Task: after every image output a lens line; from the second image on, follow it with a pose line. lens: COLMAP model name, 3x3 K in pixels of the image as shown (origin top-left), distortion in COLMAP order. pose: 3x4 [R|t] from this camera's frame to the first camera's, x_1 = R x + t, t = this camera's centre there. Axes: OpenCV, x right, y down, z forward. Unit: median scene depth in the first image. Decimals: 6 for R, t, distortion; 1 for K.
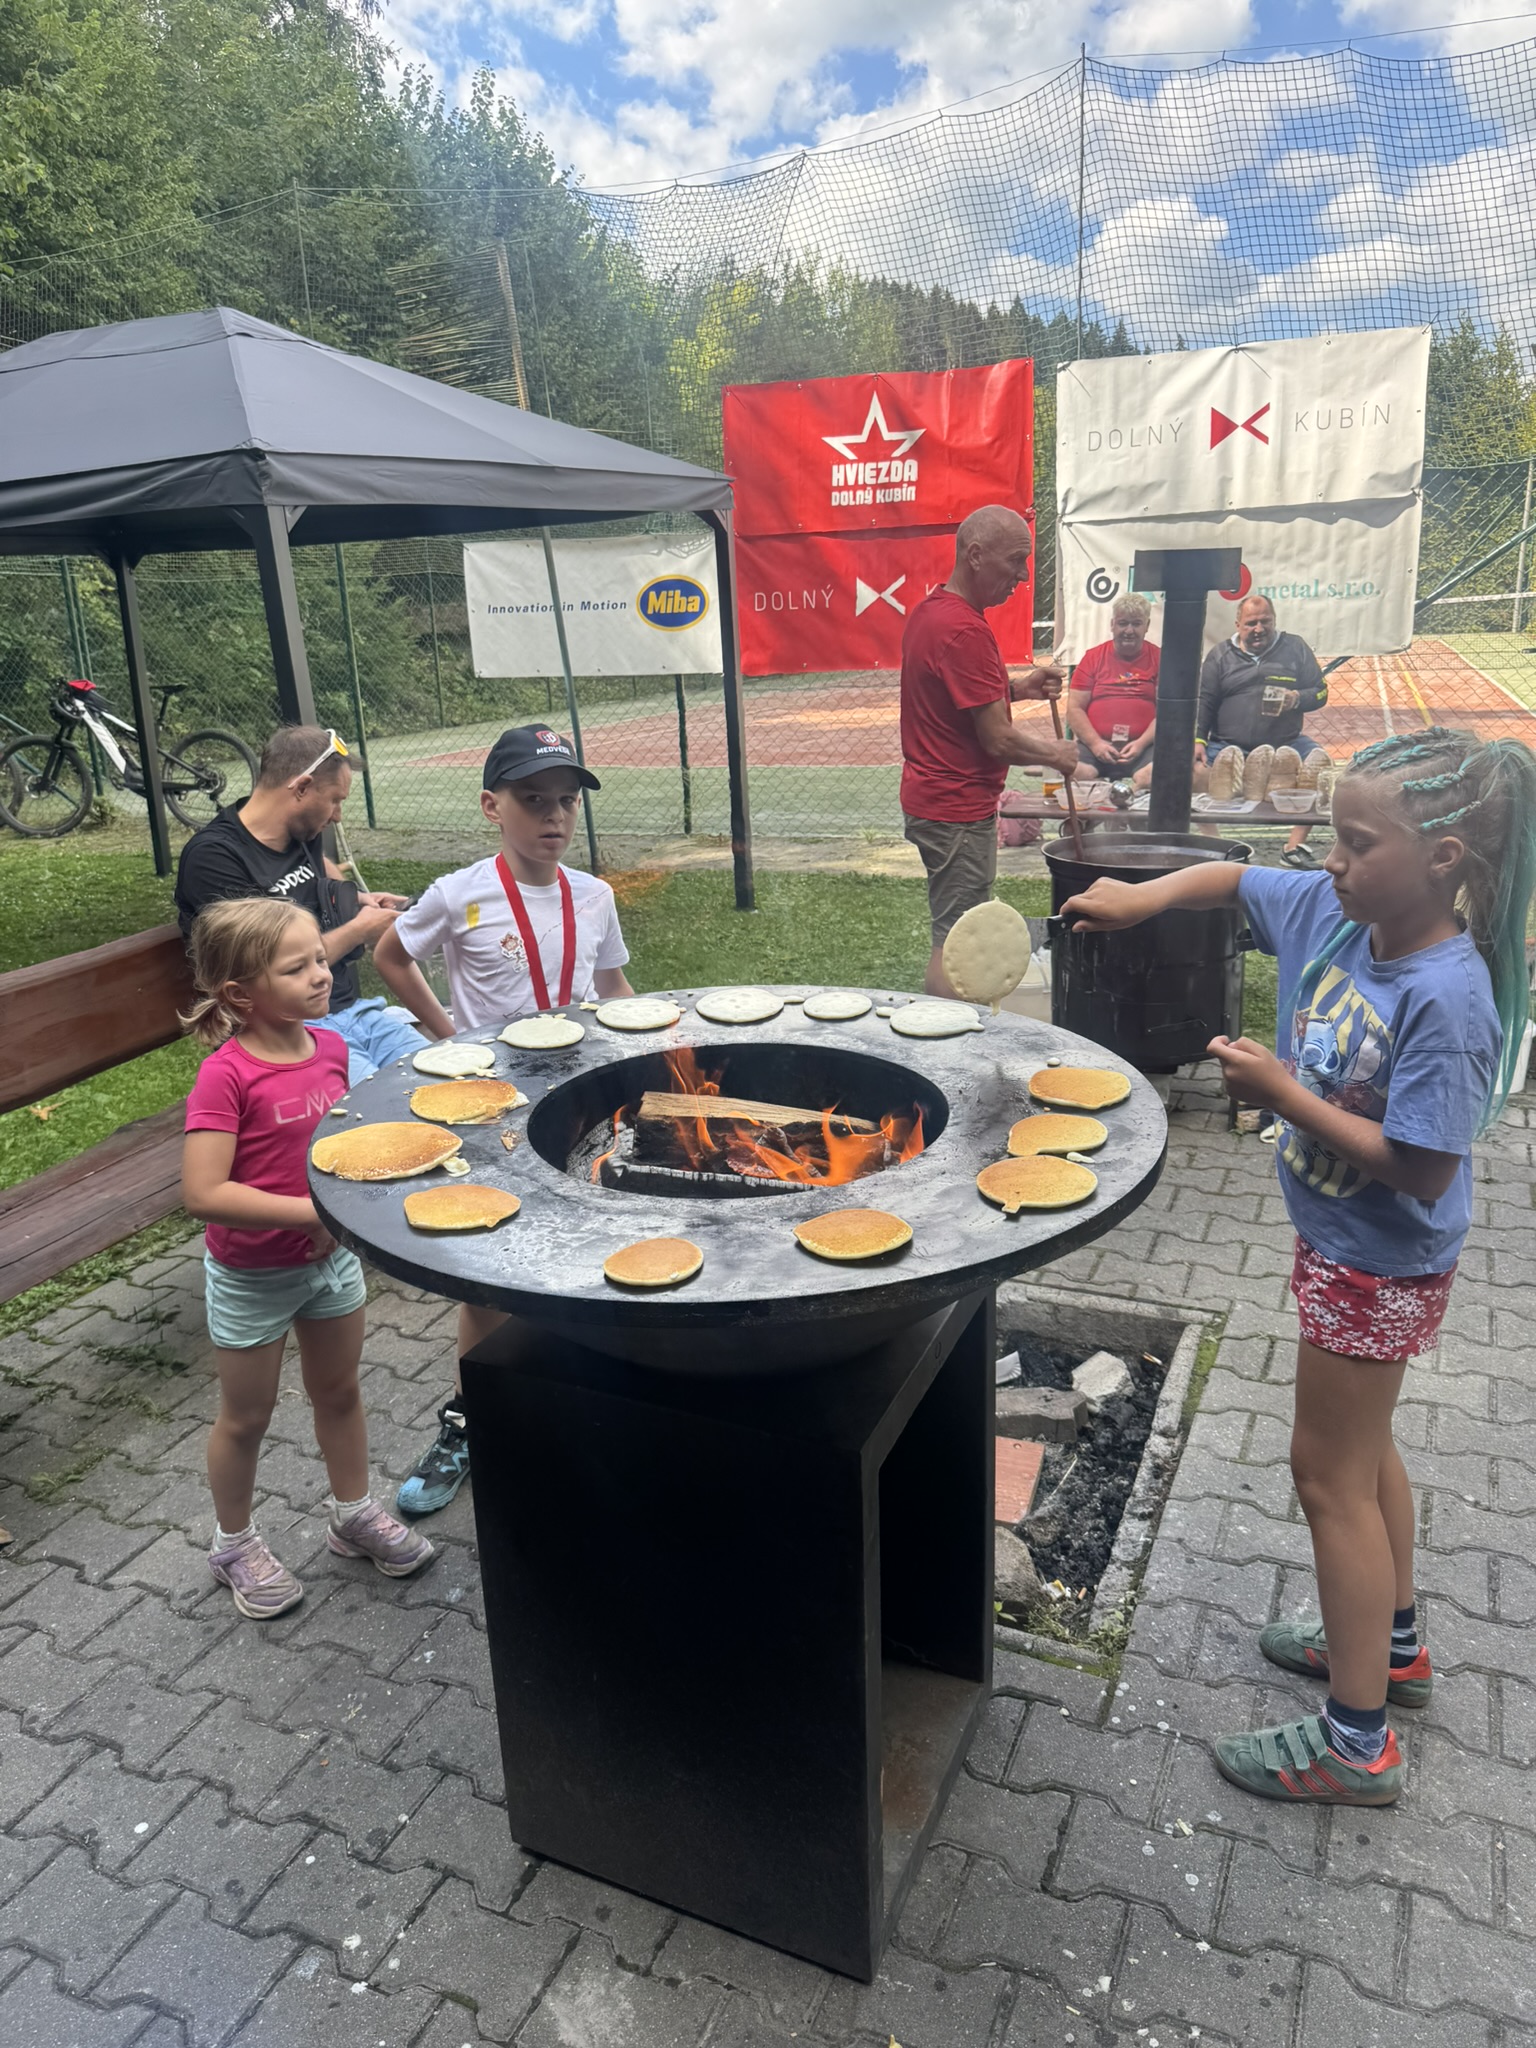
lens RADIAL K [[1454.2, 0, 756.8], [0, 1454.2, 1020.8], [0, 0, 1]] dist [0.014755, -0.026542]
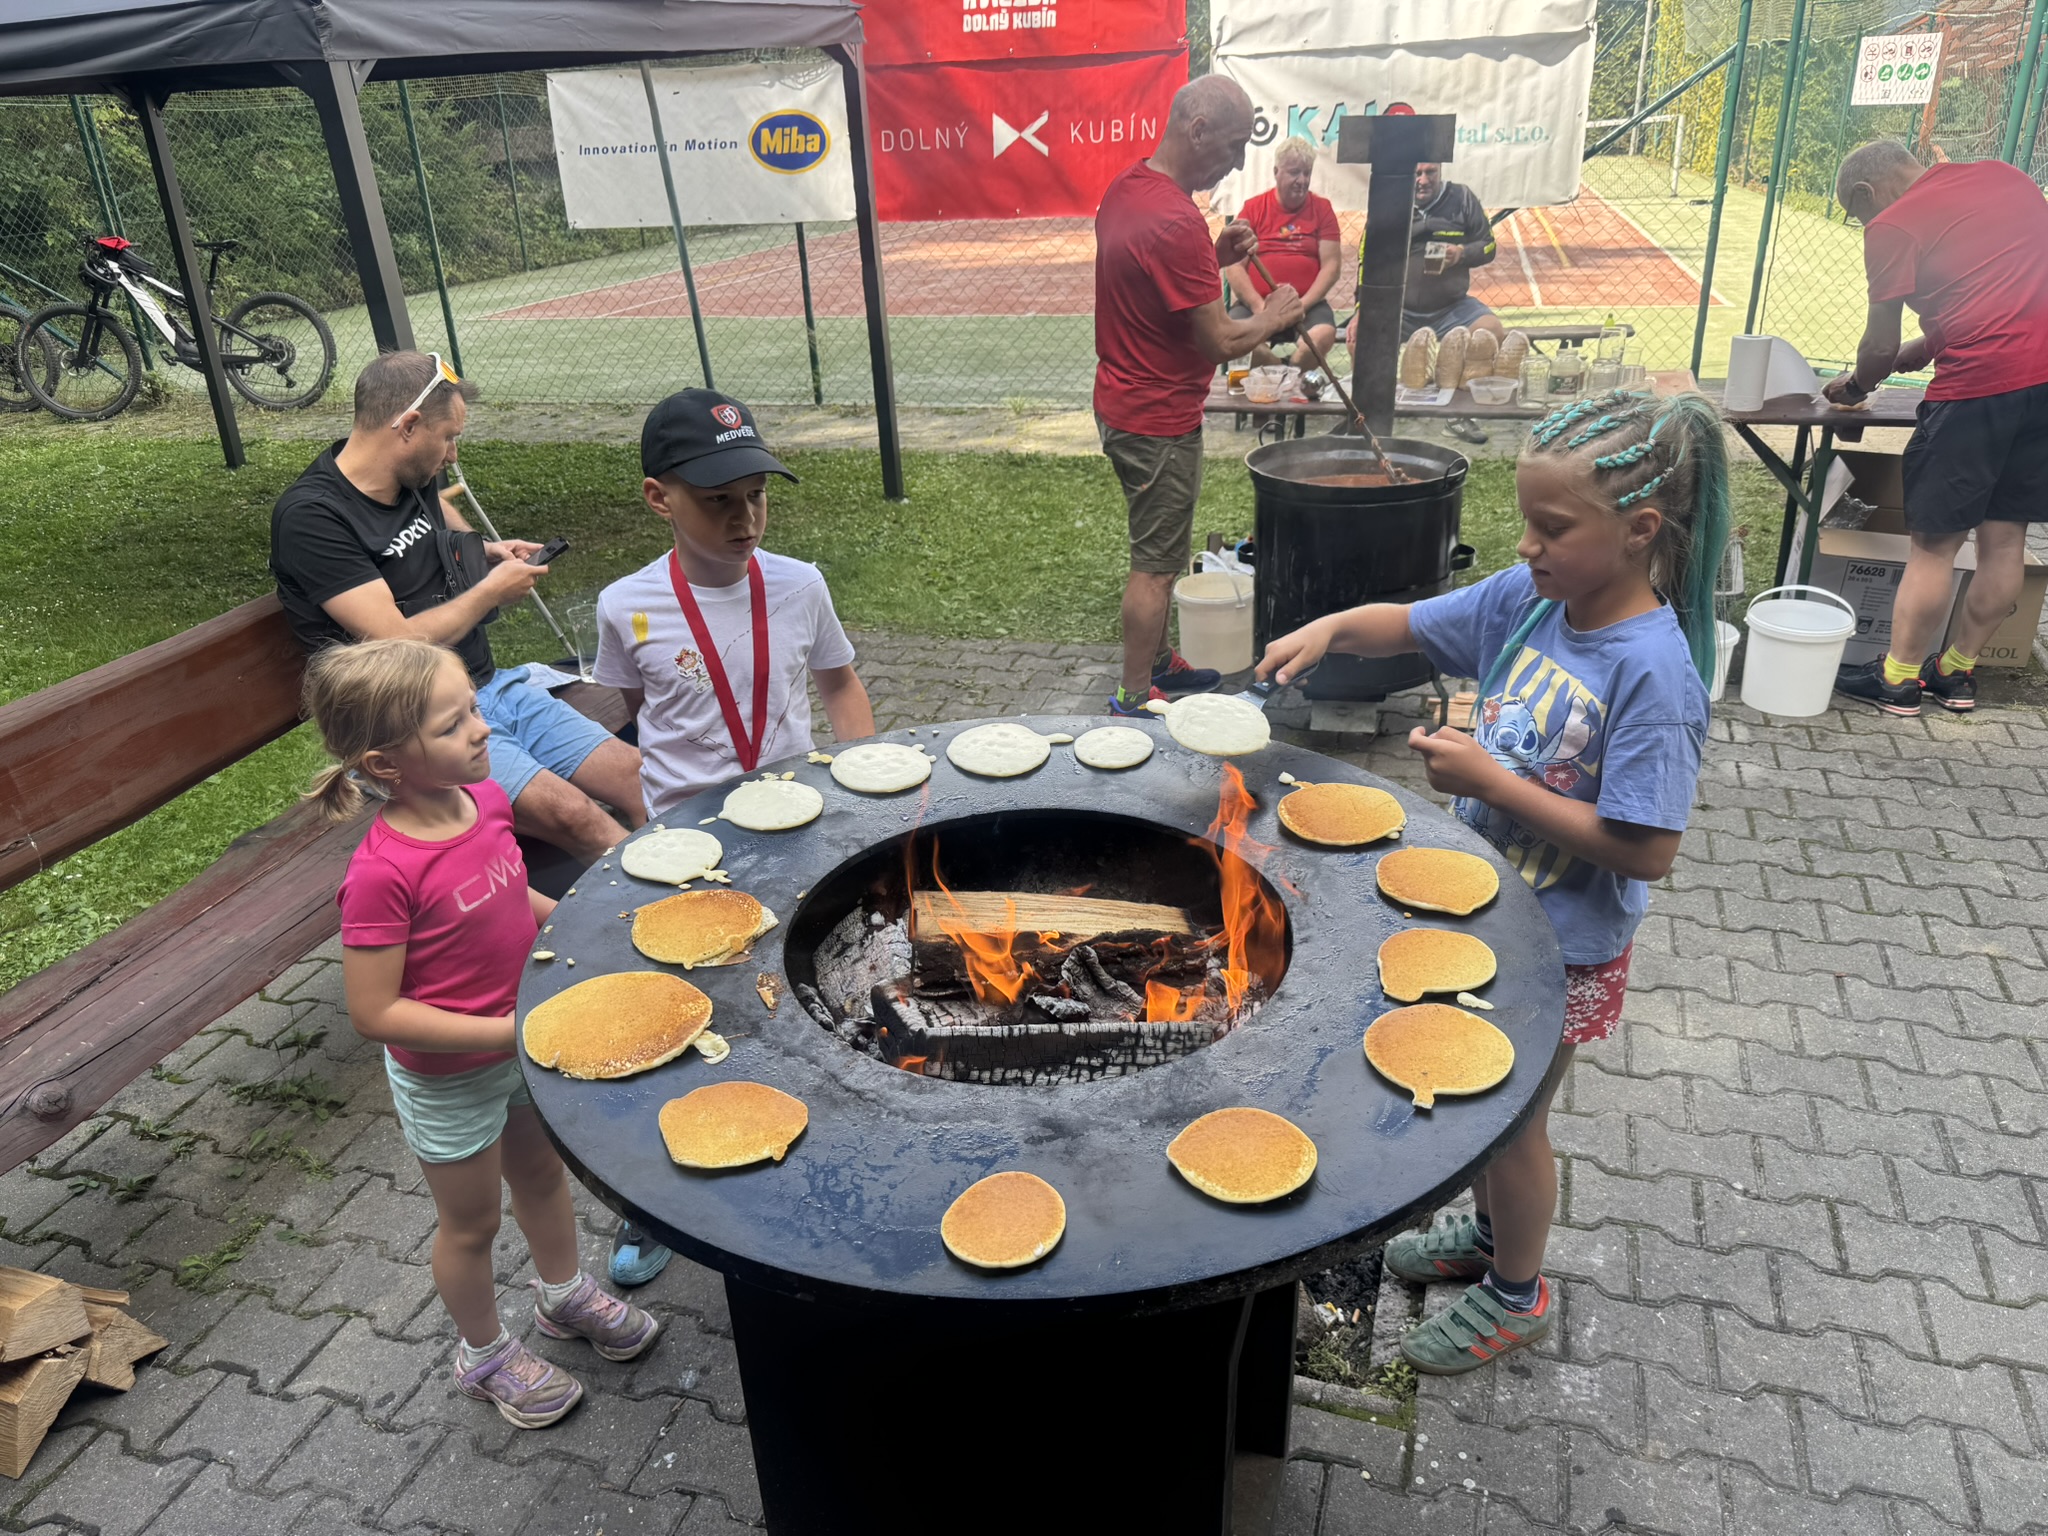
lens RADIAL K [[1442.3, 0, 1024.5], [0, 1442.3, 778.3], [0, 0, 1]] dist [0.000979, -0.010615]
pose [[0.993849, -0.045629, 0.100911, -0.047947], [0.029619, 0.987500, 0.154814, -0.071750], [-0.106713, -0.150873, 0.982777, 0.099166]]
